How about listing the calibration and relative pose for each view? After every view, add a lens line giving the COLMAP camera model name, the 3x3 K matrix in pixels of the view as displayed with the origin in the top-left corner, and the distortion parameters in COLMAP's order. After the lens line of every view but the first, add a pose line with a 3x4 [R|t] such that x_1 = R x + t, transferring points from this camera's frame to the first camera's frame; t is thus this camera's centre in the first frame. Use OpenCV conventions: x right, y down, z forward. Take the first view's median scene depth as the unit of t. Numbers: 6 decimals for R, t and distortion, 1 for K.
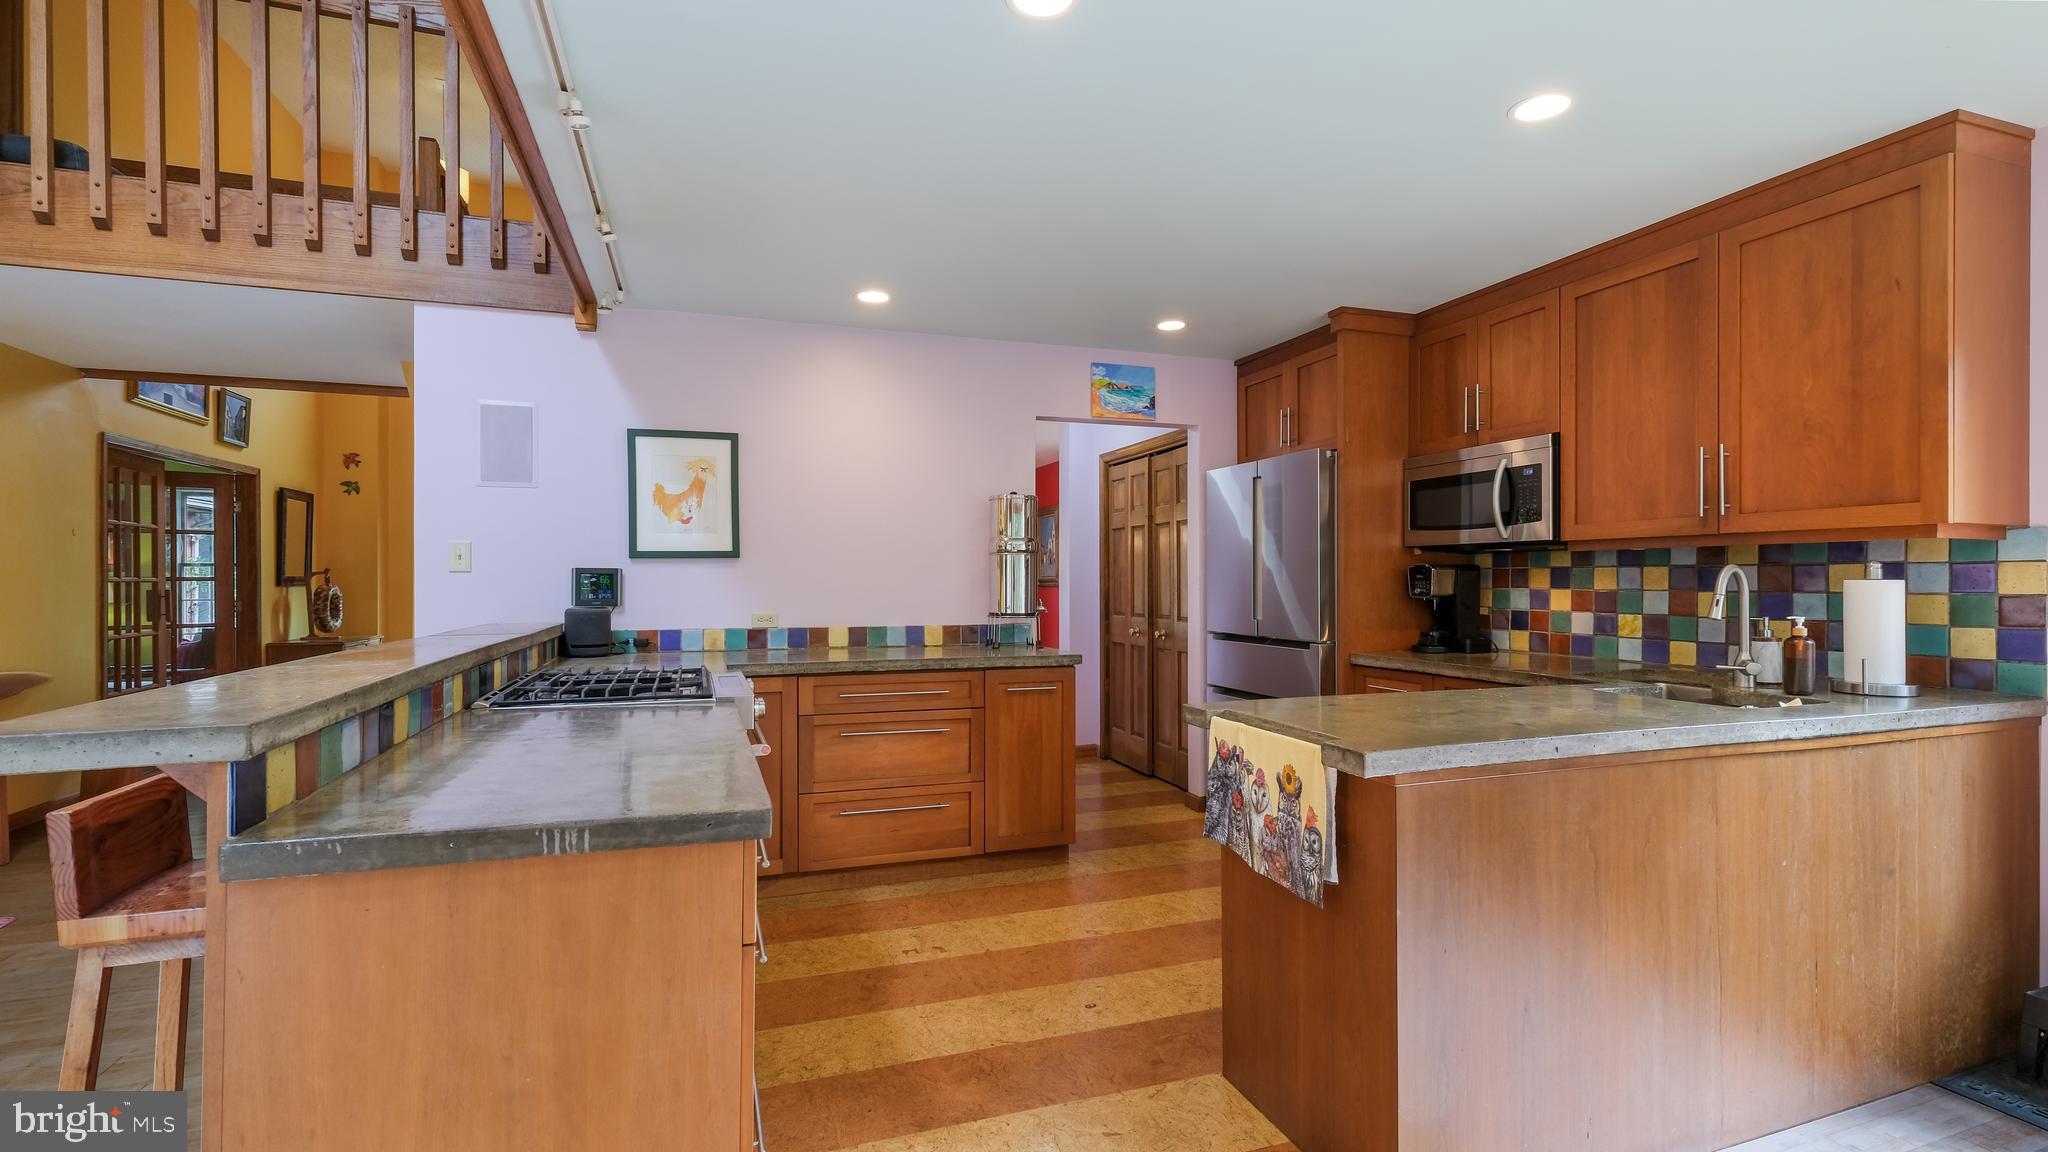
lens RADIAL K [[921.2, 0, 1035.0], [0, 921.2, 578.0], [0, 0, 1]] dist [0.011547, -0.001658]
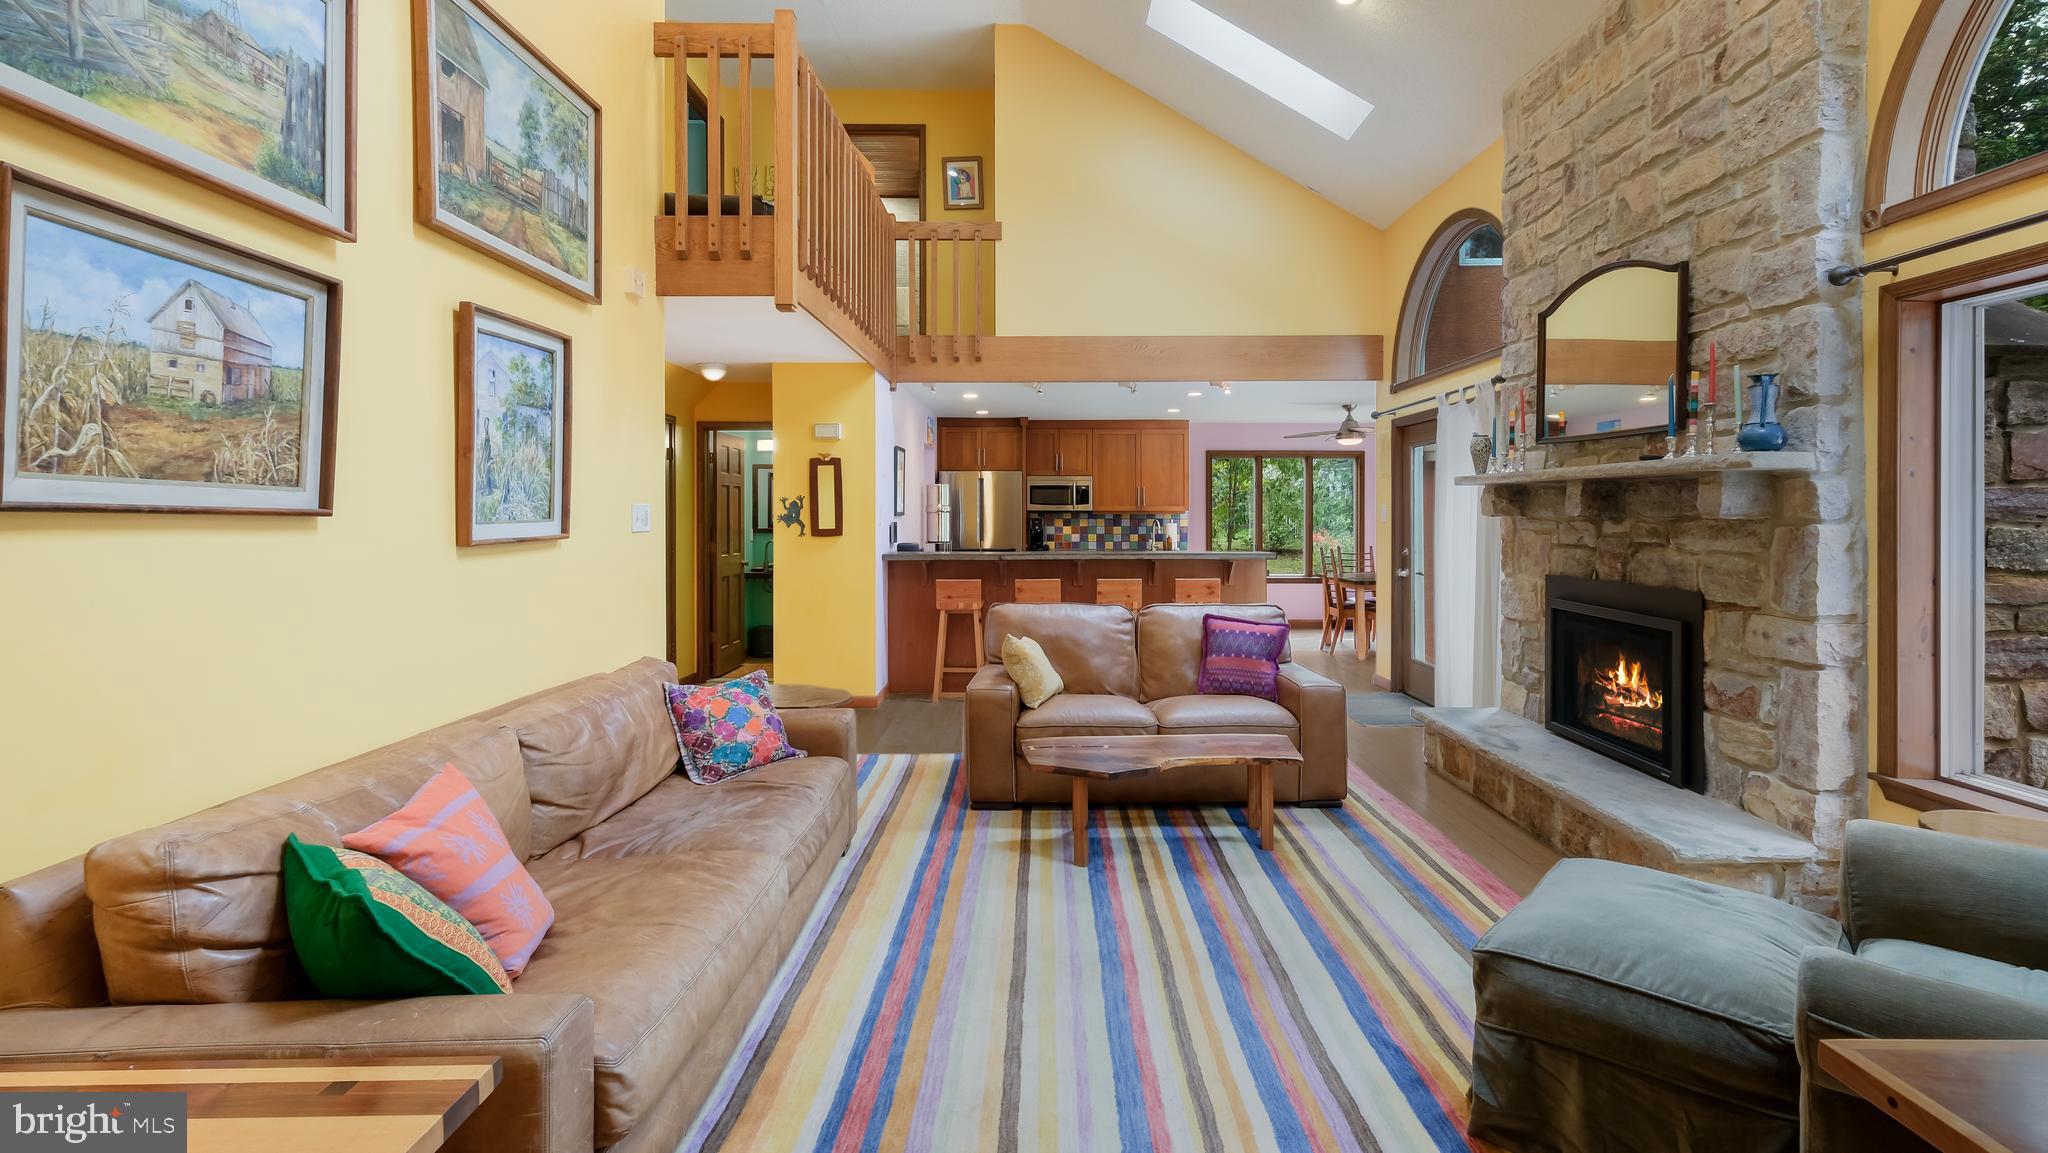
lens RADIAL K [[921.2, 0, 1071.0], [0, 921.2, 519.7], [0, 0, 1]] dist [0.011547, -0.001658]
pose [[0.314084, -0.005389, 0.949380, -2.212132], [-0.002127, 0.999977, 0.006379, -0.027648], [-0.949393, -0.004023, 0.314066, 0.087438]]
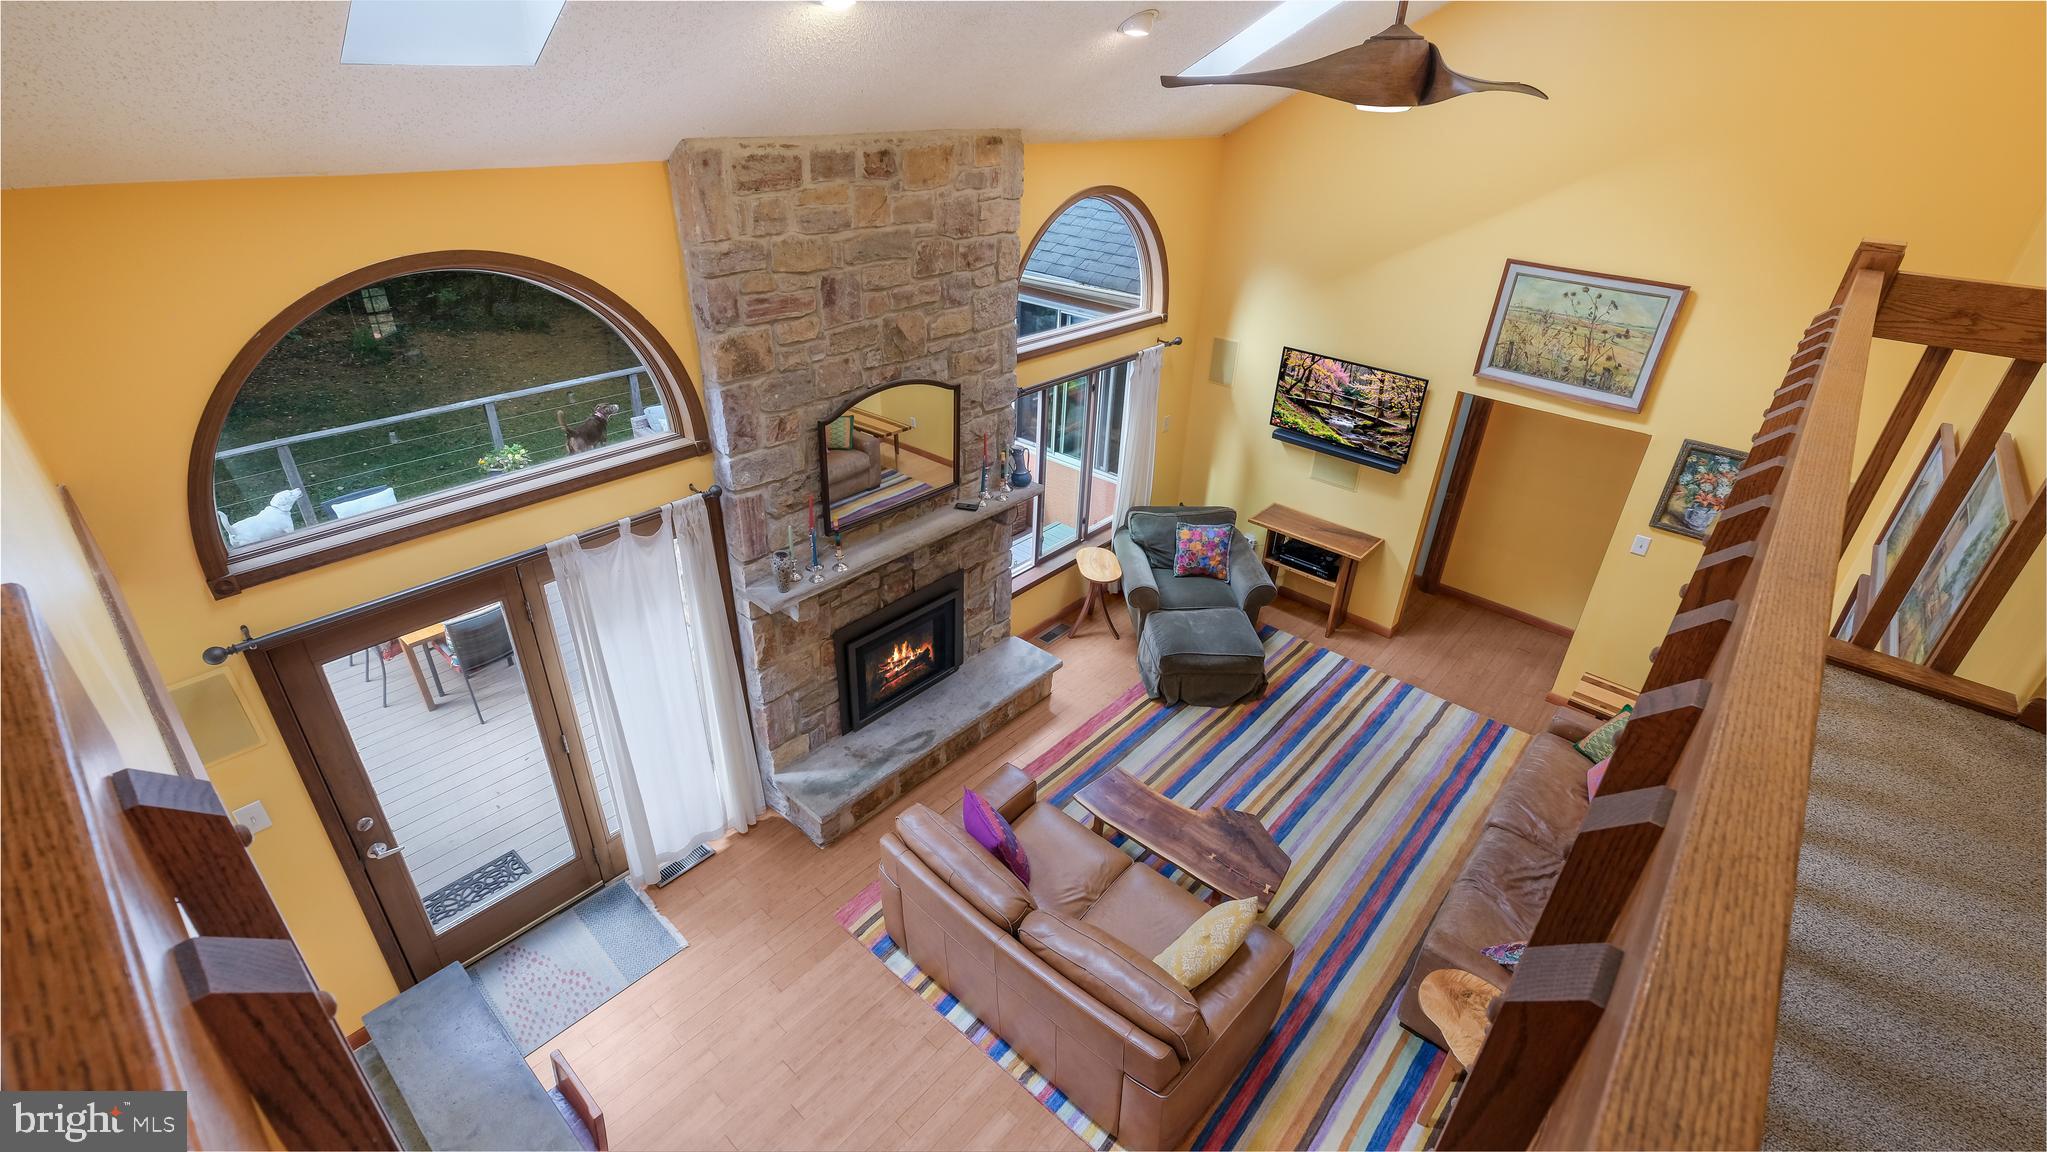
lens RADIAL K [[920.7, 0, 1006.6], [0, 920.7, 571.0], [0, 0, 1]] dist [0.011547, -0.001658]
pose [[-0.879658, 0.209300, -0.427078, -0.494576], [-0.026247, 0.875232, 0.482991, -0.729469], [0.474882, 0.436076, -0.764411, 1.051411]]
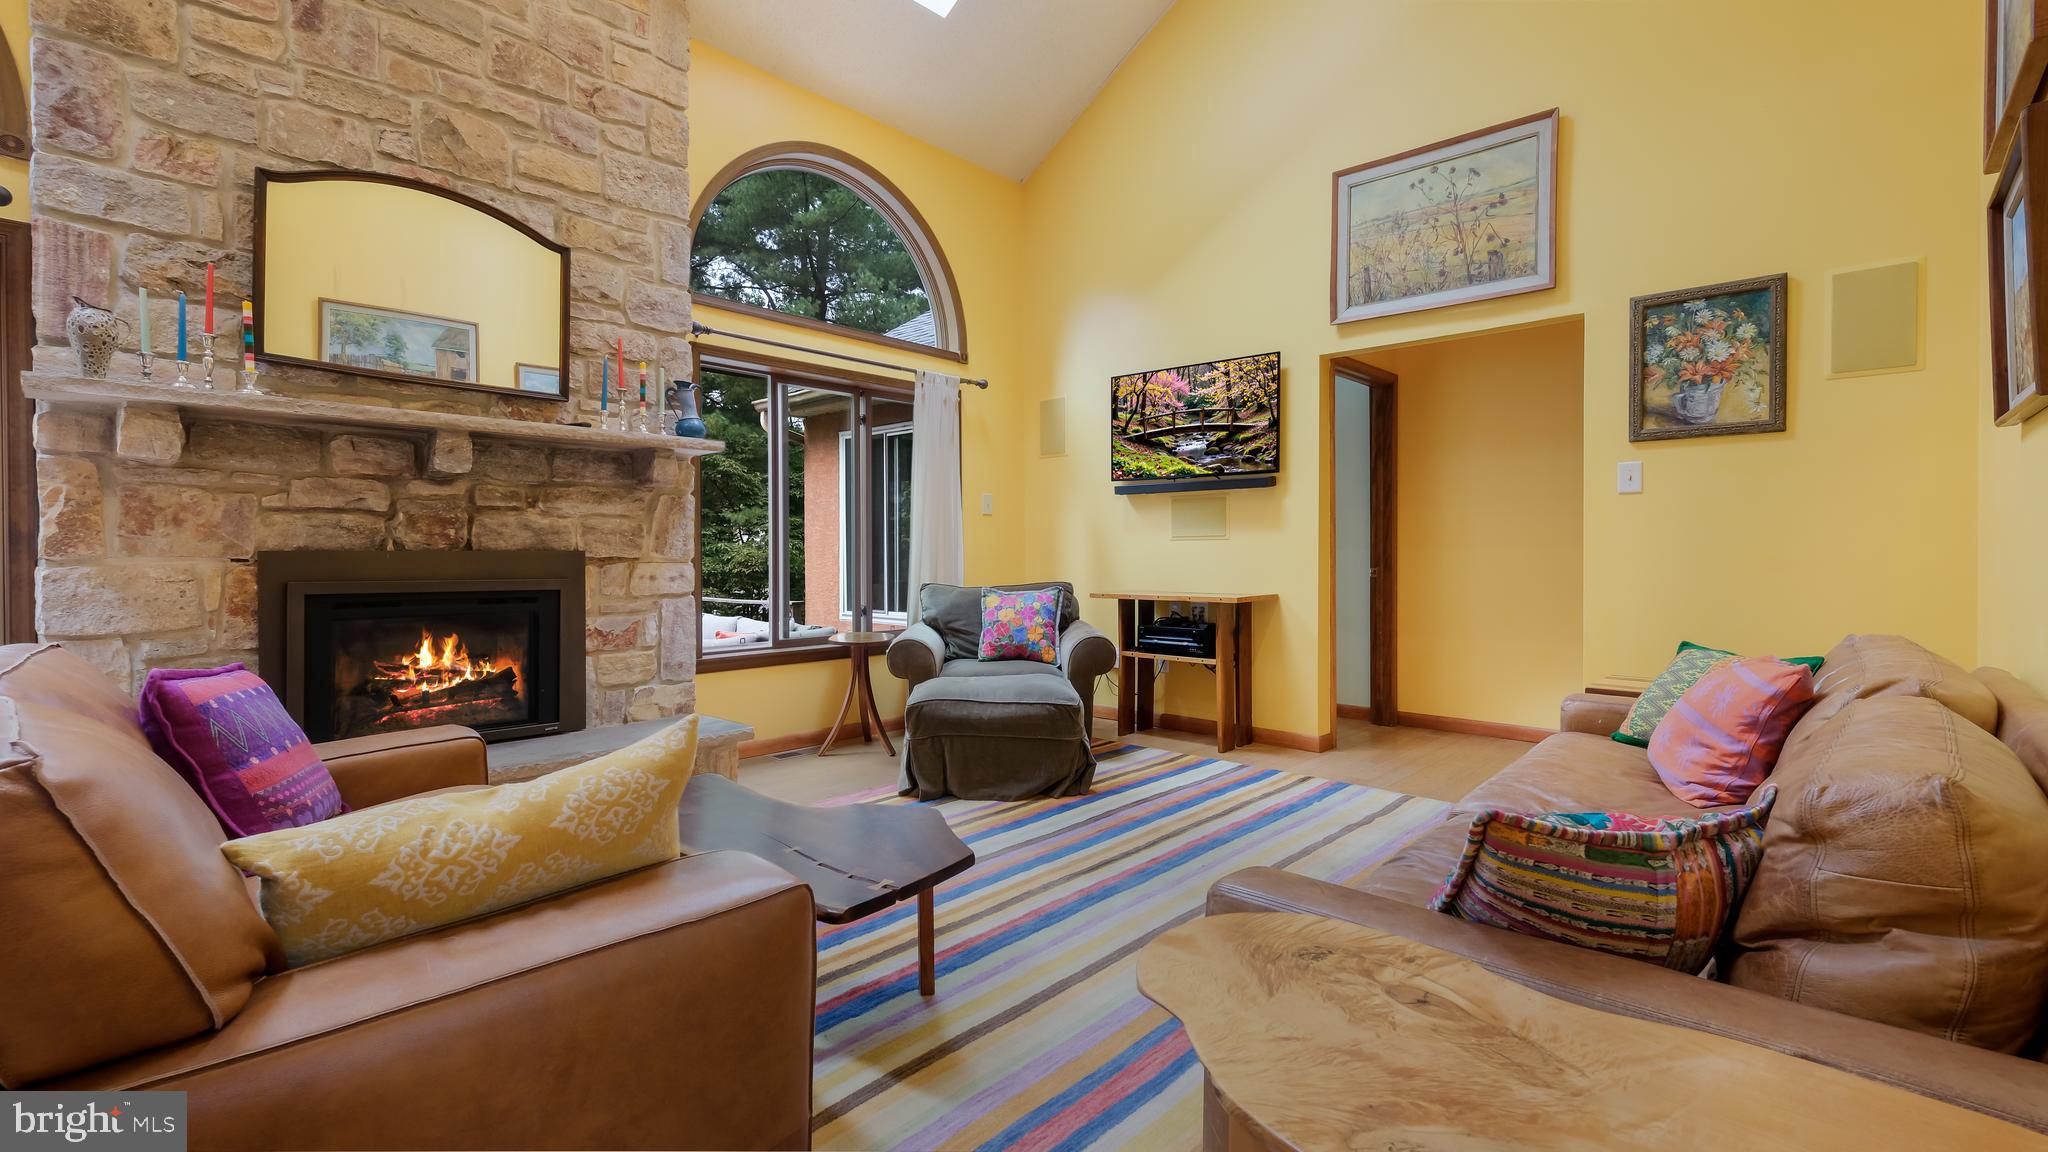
lens RADIAL K [[921.2, 0, 1004.7], [0, 921.2, 551.3], [0, 0, 1]] dist [0.011547, -0.001658]
pose [[-0.895028, 0.001410, -0.446008, -1.079534], [0.002857, 0.999993, -0.002572, 0.055802], [0.446001, -0.003576, -0.895025, 0.935025]]
